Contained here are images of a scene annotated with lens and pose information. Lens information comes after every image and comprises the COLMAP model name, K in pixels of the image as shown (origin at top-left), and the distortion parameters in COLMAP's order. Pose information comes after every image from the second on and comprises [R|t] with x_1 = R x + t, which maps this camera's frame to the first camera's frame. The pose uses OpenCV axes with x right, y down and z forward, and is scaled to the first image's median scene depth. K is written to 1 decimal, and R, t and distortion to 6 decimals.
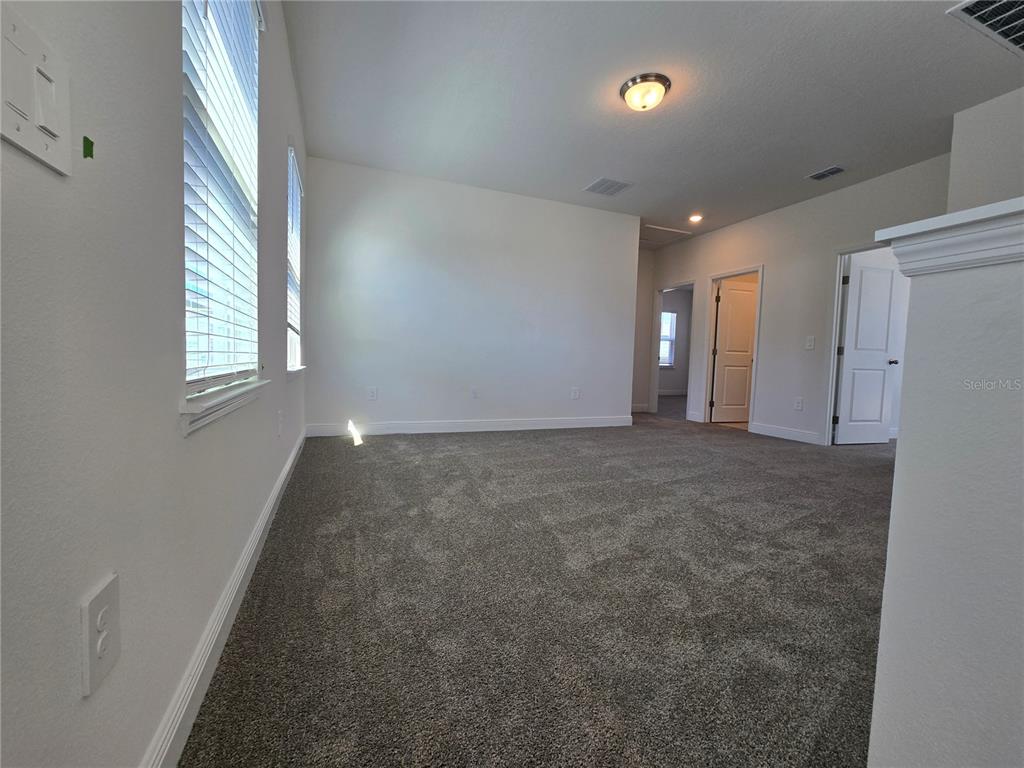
lens RADIAL K [[419.0, 0, 501.5], [0, 419.0, 385.0], [0, 0, 1]] dist [-0.004734, 0.001860]
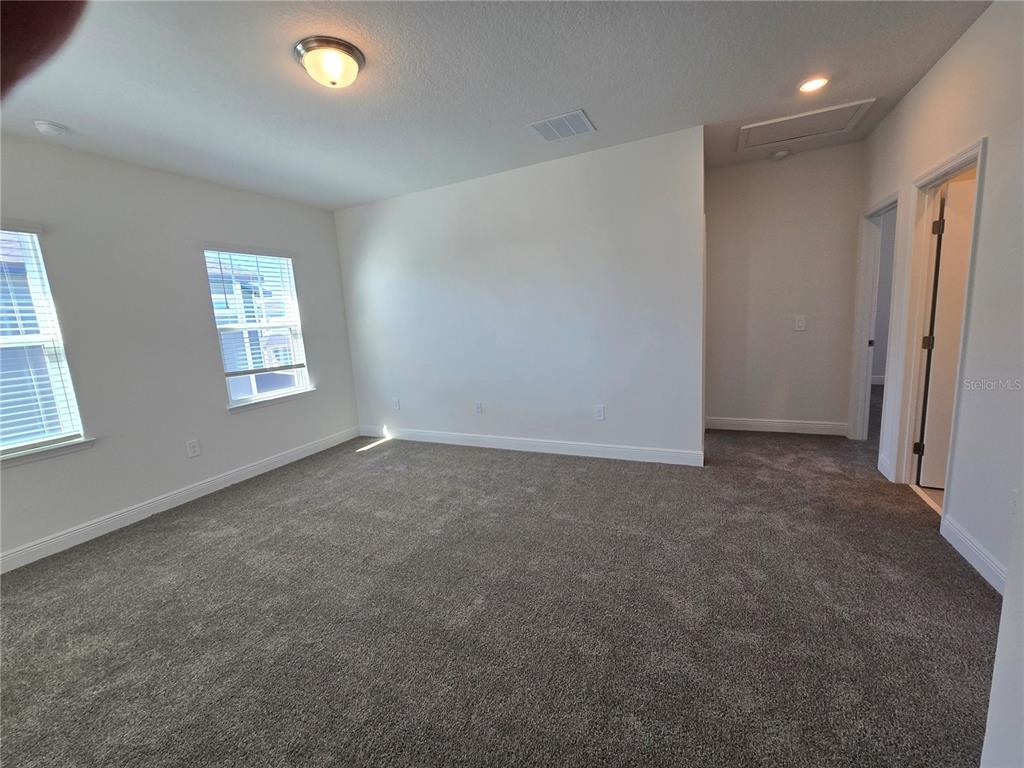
lens RADIAL K [[419.0, 0, 509.6], [0, 419.0, 382.1], [0, 0, 1]] dist [-0.004734, 0.001860]
pose [[0.678631, 0.043073, -0.733216, 1.304721], [0.040619, 0.994550, 0.096020, -0.240815], [0.733356, -0.094944, 0.673183, 0.810682]]
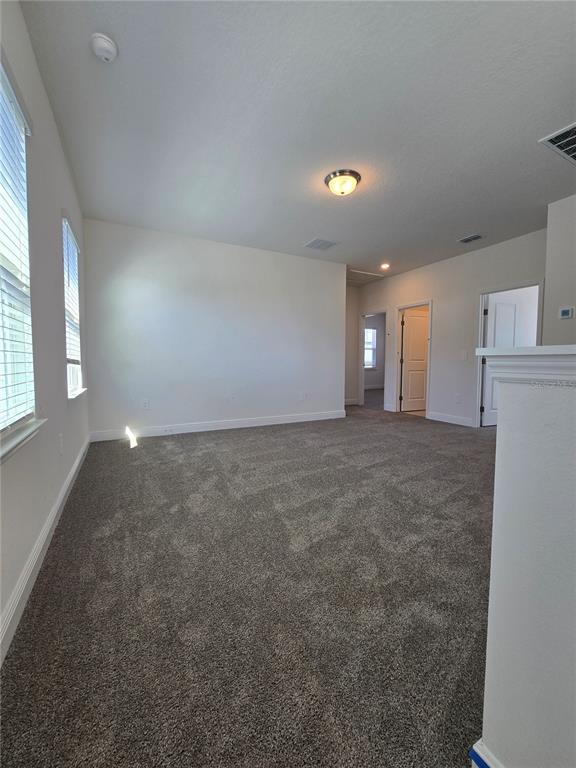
lens RADIAL K [[314.2, 0, 288.1], [0, 314.2, 379.7], [0, 0, 1]] dist [-0.004734, 0.001860]
pose [[0.993385, -0.031773, 0.110346, 0.039061], [0.031527, 0.999495, 0.003971, -0.079239], [-0.110417, -0.000466, 0.993885, 0.003794]]
